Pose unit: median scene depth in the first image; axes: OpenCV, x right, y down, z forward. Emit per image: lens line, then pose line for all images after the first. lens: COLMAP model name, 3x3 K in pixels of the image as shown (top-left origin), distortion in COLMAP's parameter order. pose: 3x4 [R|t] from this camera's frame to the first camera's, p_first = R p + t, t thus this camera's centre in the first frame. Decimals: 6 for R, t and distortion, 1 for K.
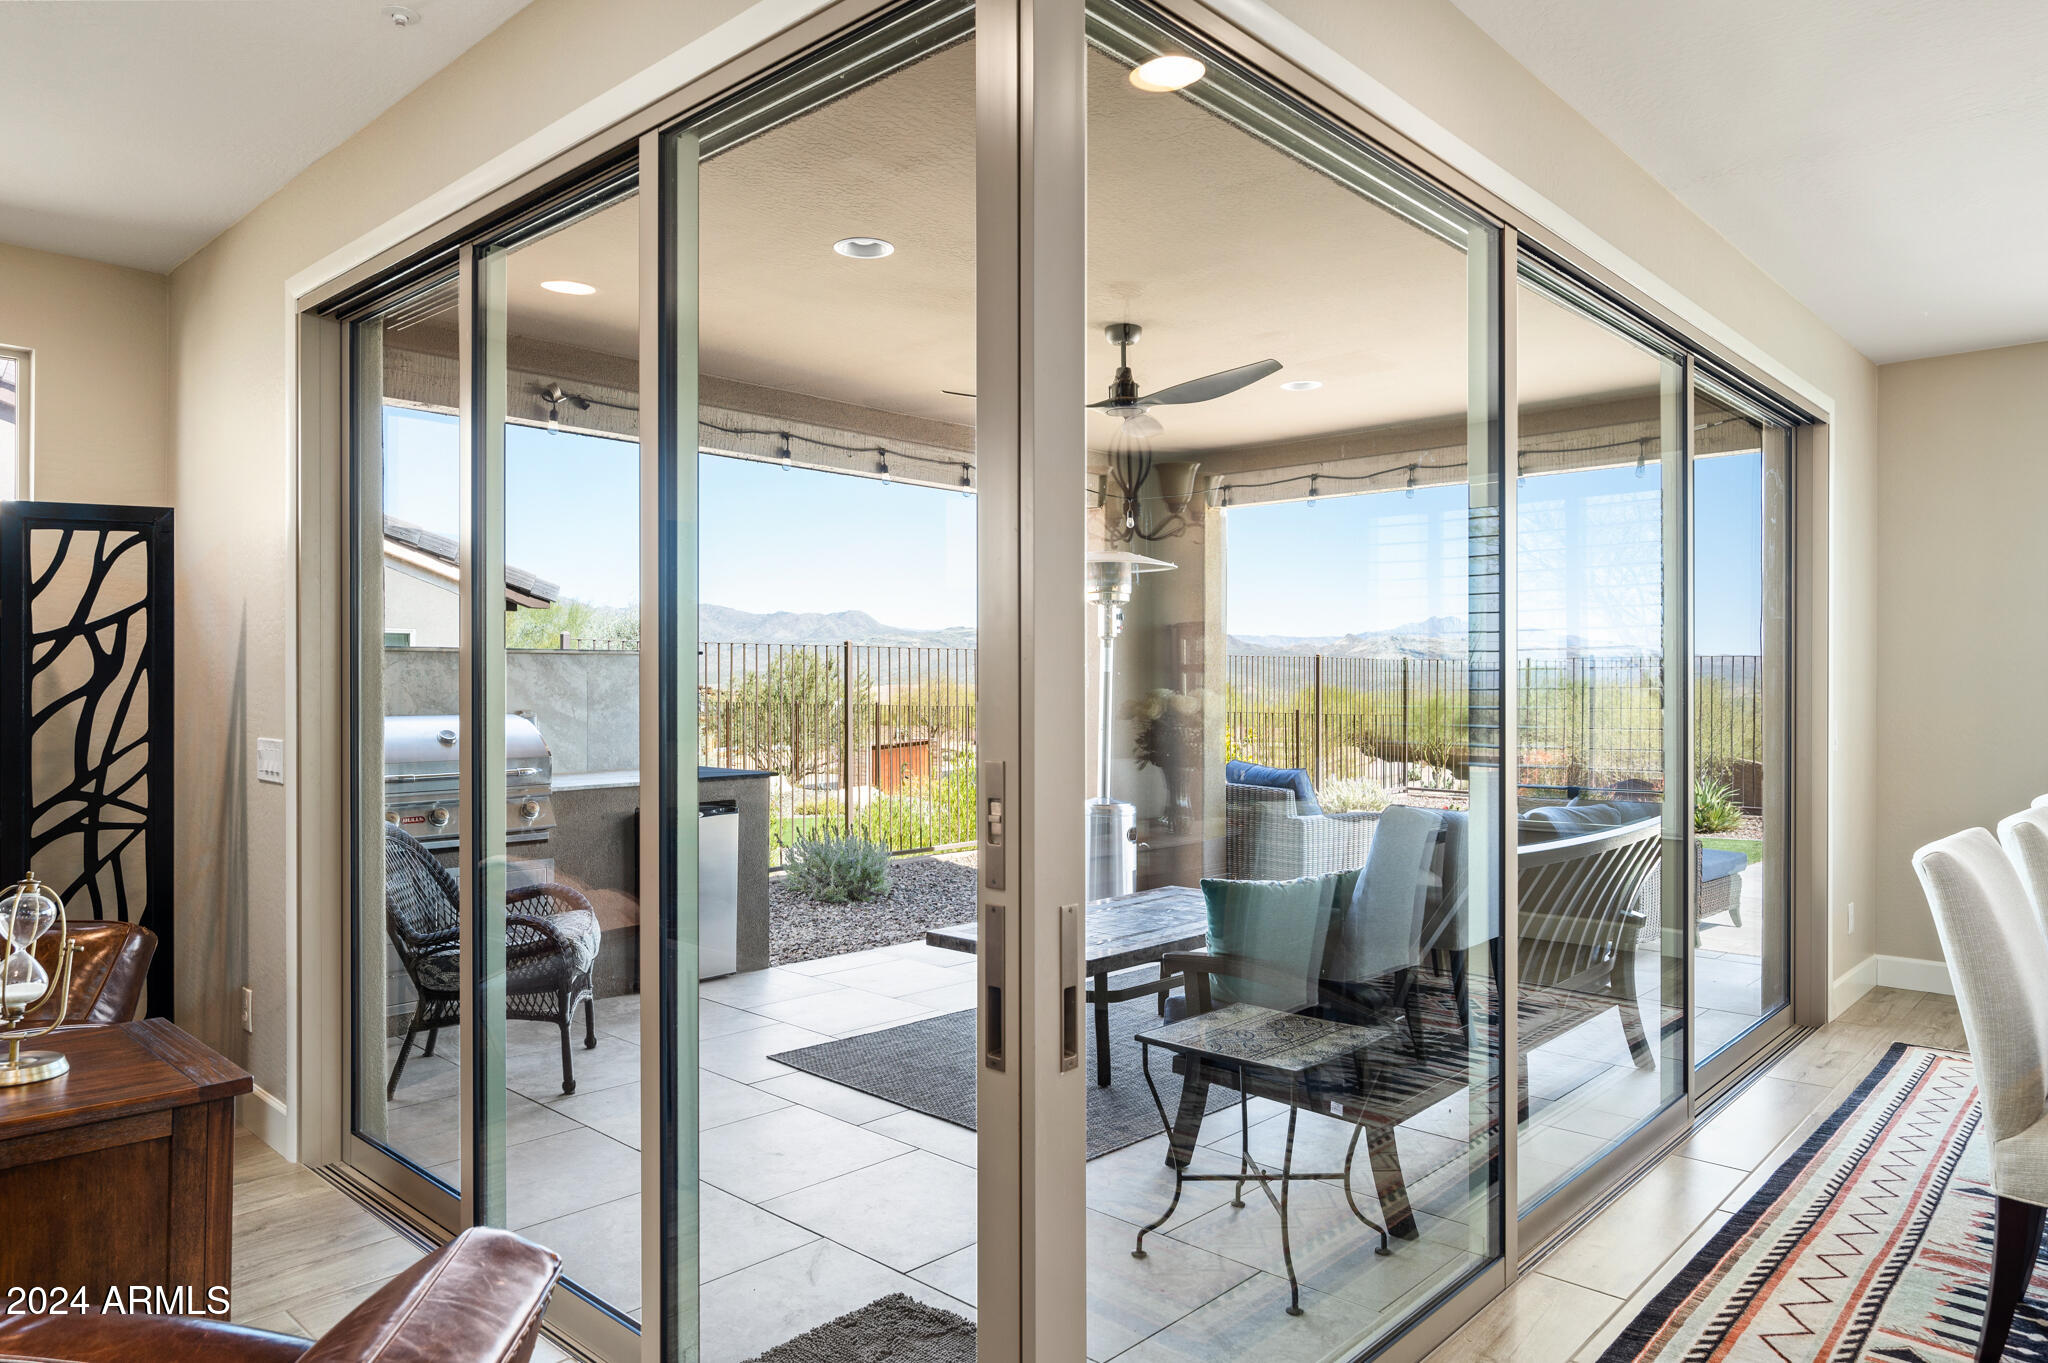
lens RADIAL K [[1305.5, 0, 1093.5], [0, 1305.5, 668.1], [0, 0, 1]] dist [-0.017136, -0.004076]
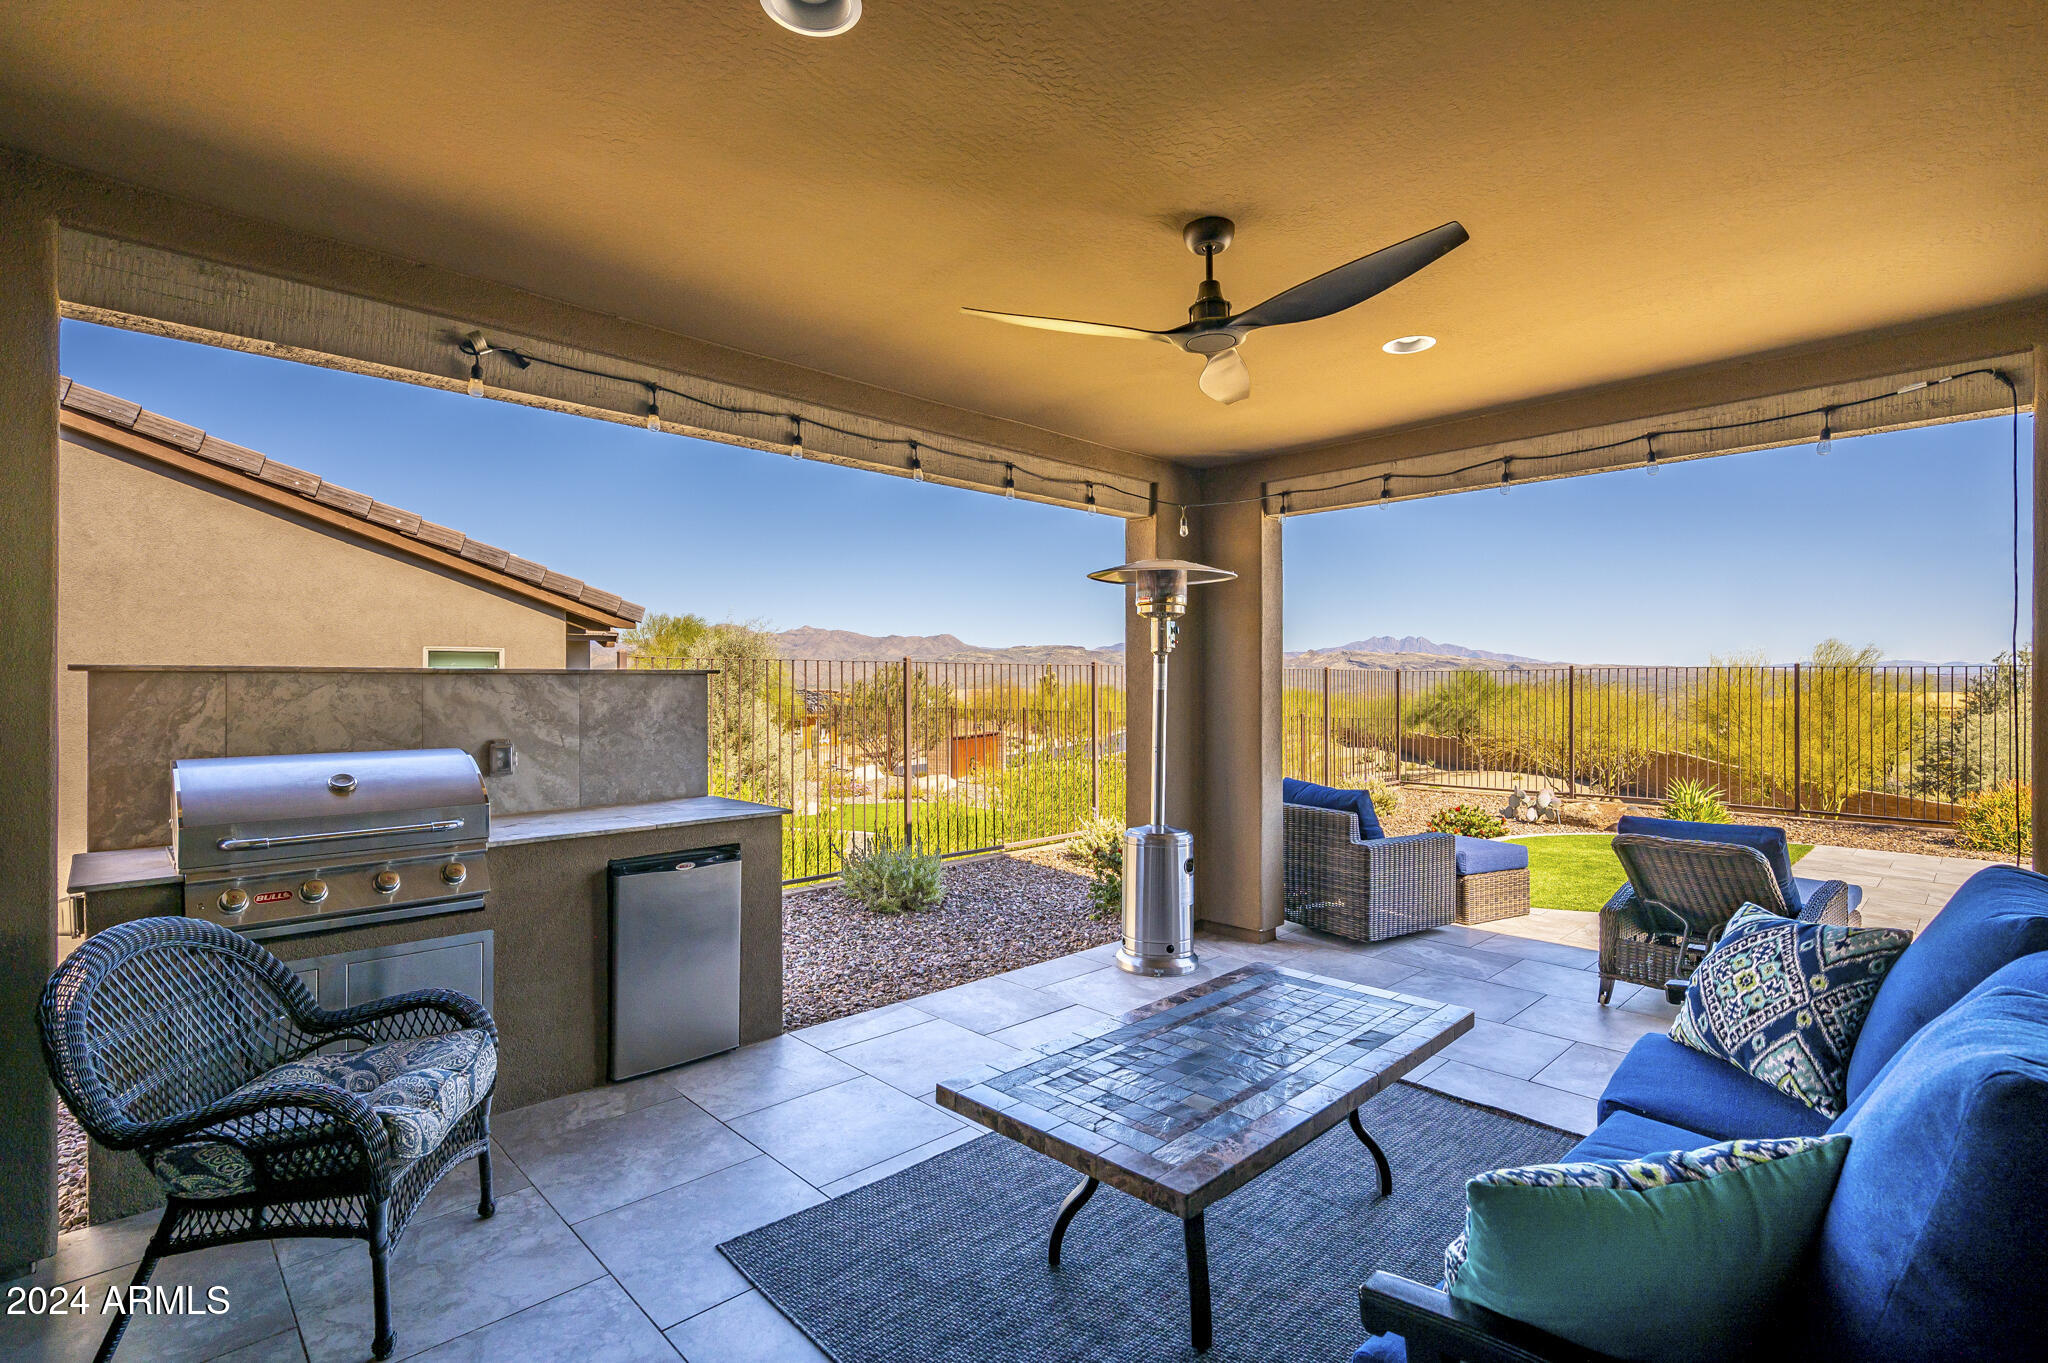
lens RADIAL K [[953.6, 0, 1061.2], [0, 953.6, 731.2], [0, 0, 1]] dist [-0.012964, -0.000116]
pose [[0.998096, 0.000372, -0.061683, -0.022954], [0.003208, 0.998316, 0.057930, -0.008468], [0.061601, -0.058017, 0.996413, 0.377872]]
